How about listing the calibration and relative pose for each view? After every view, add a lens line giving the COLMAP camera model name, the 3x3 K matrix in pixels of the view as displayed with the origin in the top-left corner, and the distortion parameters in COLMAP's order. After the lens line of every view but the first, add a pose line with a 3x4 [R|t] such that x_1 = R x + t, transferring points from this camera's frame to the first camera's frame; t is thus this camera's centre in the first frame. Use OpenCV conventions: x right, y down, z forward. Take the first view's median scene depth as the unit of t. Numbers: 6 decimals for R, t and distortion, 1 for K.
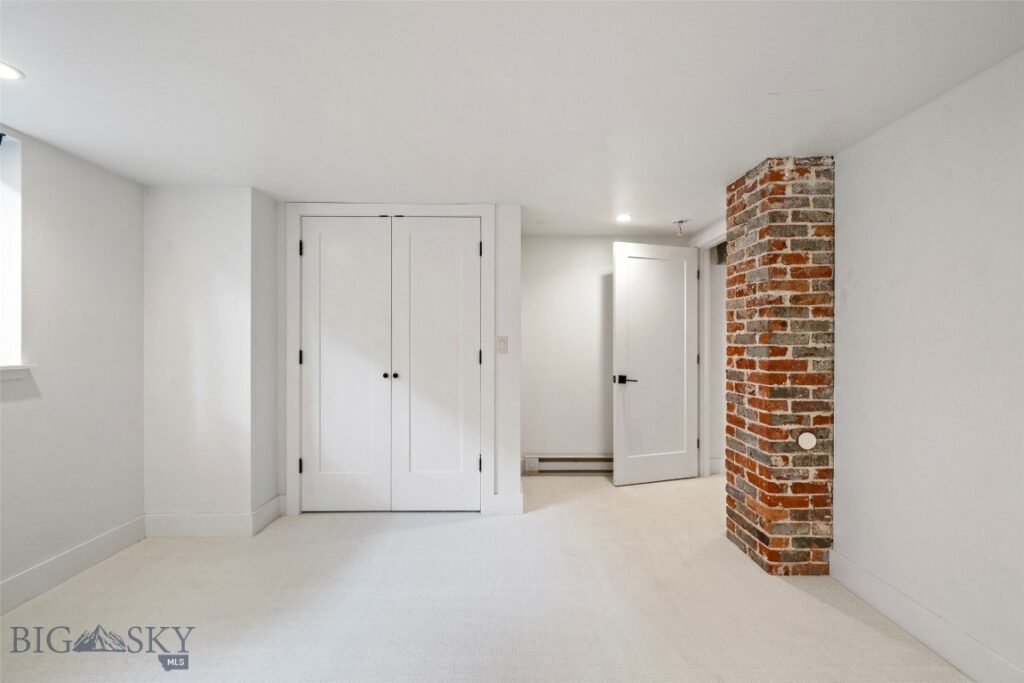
lens RADIAL K [[415.2, 0, 512.3], [0, 415.2, 352.7], [0, 0, 1]] dist [-0.000675, -0.000120]
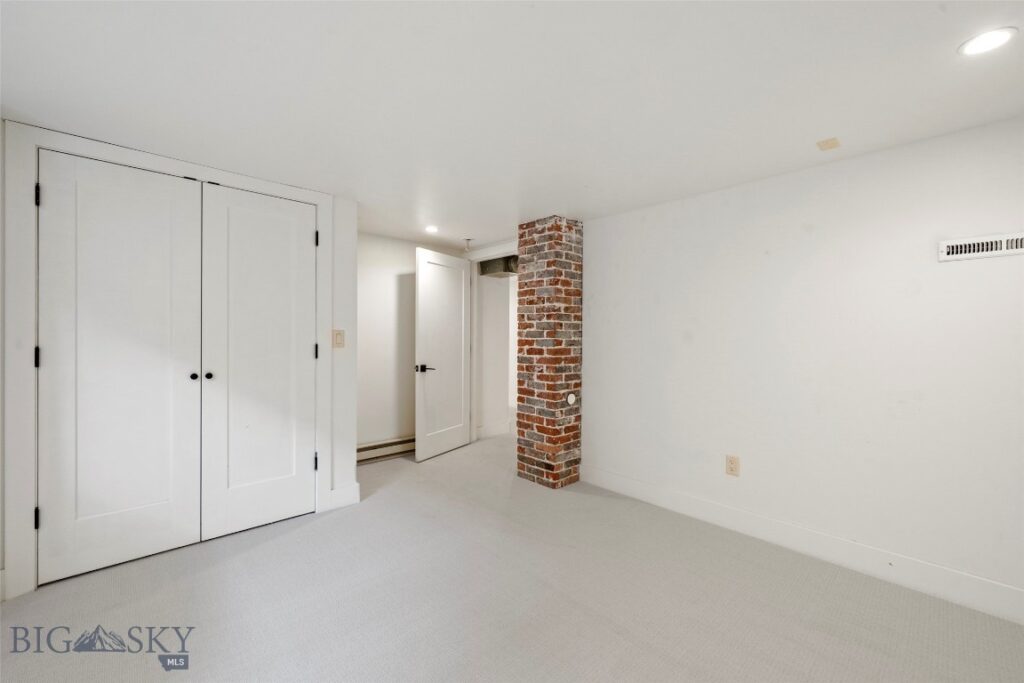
lens RADIAL K [[415.2, 0, 512.3], [0, 415.2, 352.7], [0, 0, 1]] dist [-0.000675, -0.000120]
pose [[0.740523, -0.023815, 0.671609, -0.500544], [0.012398, 0.999686, 0.021778, -0.001758], [-0.671917, -0.007800, 0.740585, -0.020720]]
